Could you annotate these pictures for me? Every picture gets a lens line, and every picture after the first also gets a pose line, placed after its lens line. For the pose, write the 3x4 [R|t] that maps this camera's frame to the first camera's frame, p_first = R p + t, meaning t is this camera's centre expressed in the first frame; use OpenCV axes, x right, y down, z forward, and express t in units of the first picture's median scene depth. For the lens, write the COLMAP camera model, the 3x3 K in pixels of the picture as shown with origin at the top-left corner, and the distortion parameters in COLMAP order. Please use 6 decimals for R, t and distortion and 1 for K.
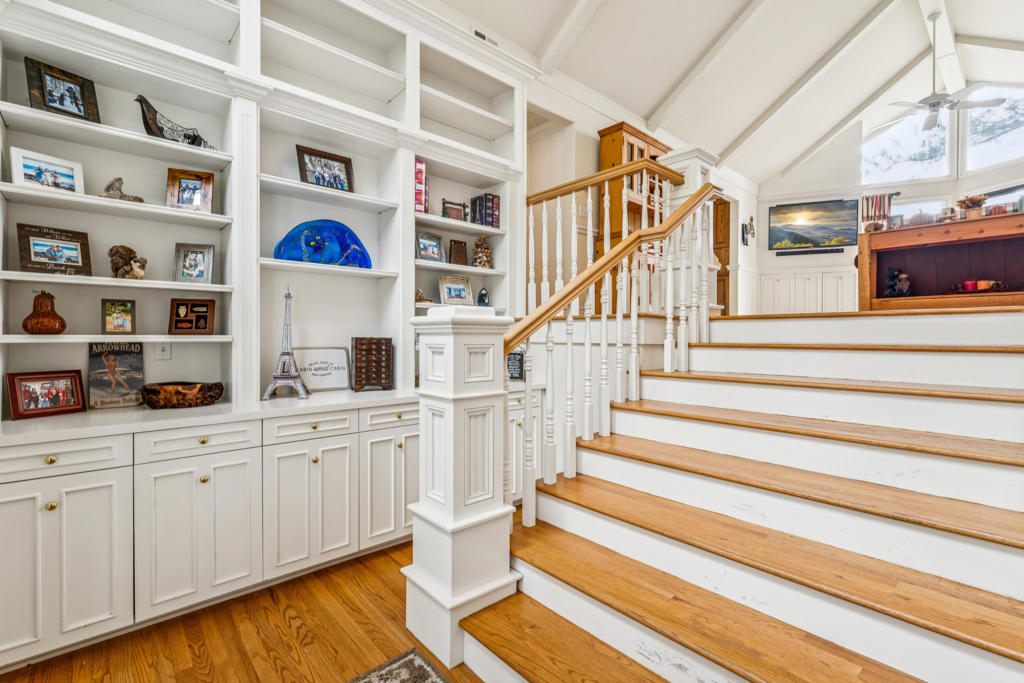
lens RADIAL K [[459.7, 0, 518.4], [0, 459.7, 341.4], [0, 0, 1]] dist [0.005494, -0.000966]
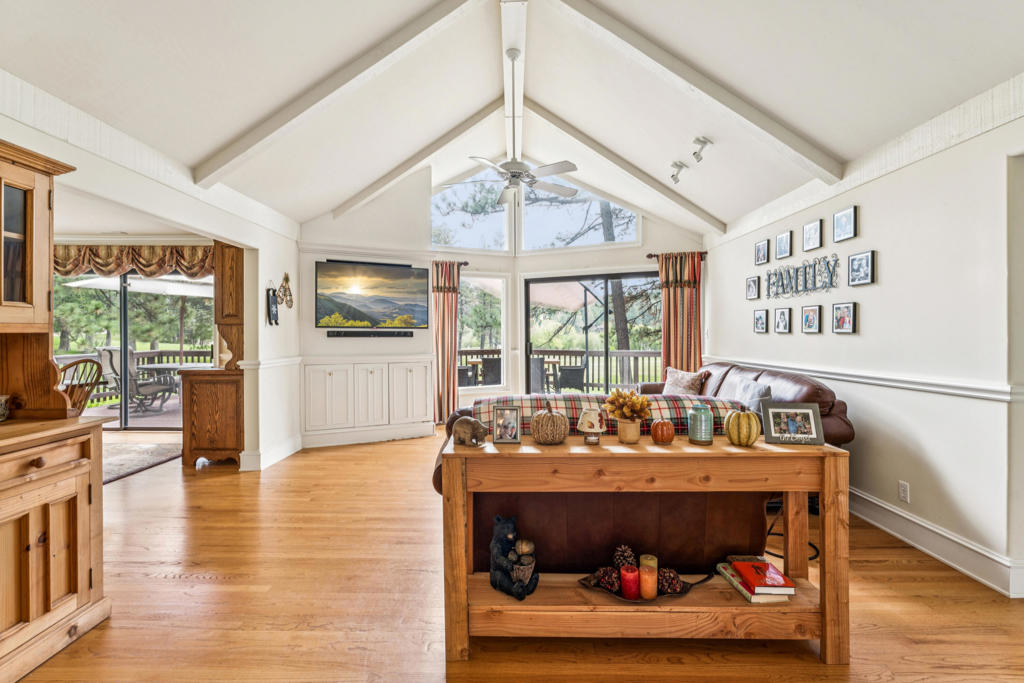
lens RADIAL K [[459.7, 0, 516.0], [0, 459.7, 331.7], [0, 0, 1]] dist [0.005494, -0.000966]
pose [[0.672540, -0.004434, 0.740047, 0.562849], [0.016801, 0.999816, -0.009278, -0.399789], [-0.739870, 0.018673, 0.672491, 0.793990]]
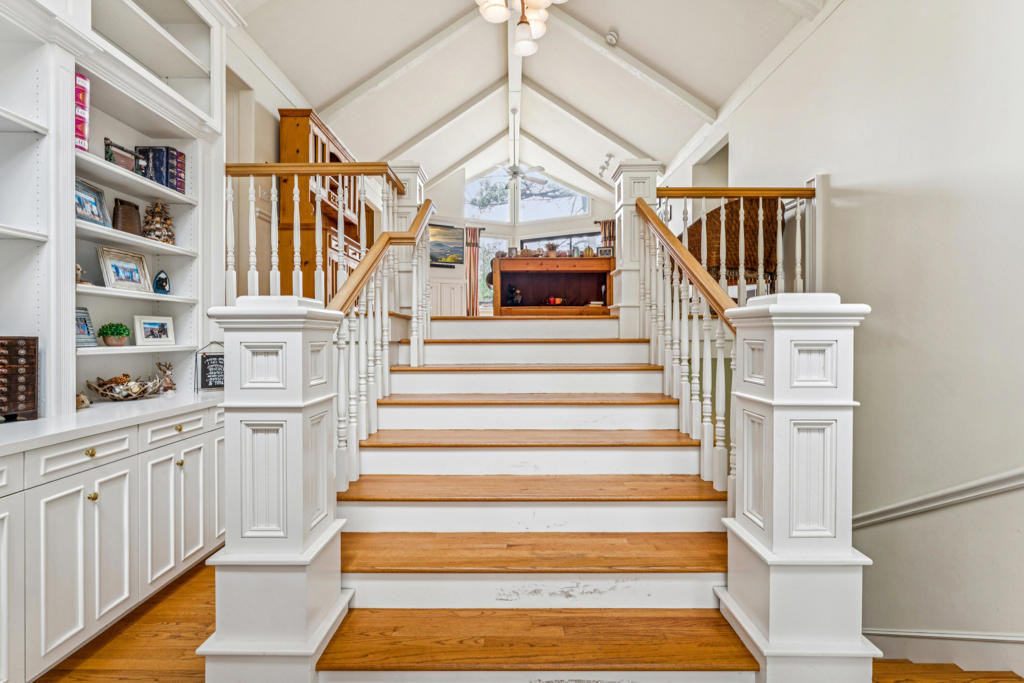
lens RADIAL K [[459.7, 0, 509.6], [0, 459.7, 338.0], [0, 0, 1]] dist [0.005494, -0.000966]
pose [[0.679584, -0.007781, 0.733557, -0.247419], [0.013307, 0.999910, -0.001722, 0.003168], [-0.733477, 0.010932, 0.679626, 0.072427]]
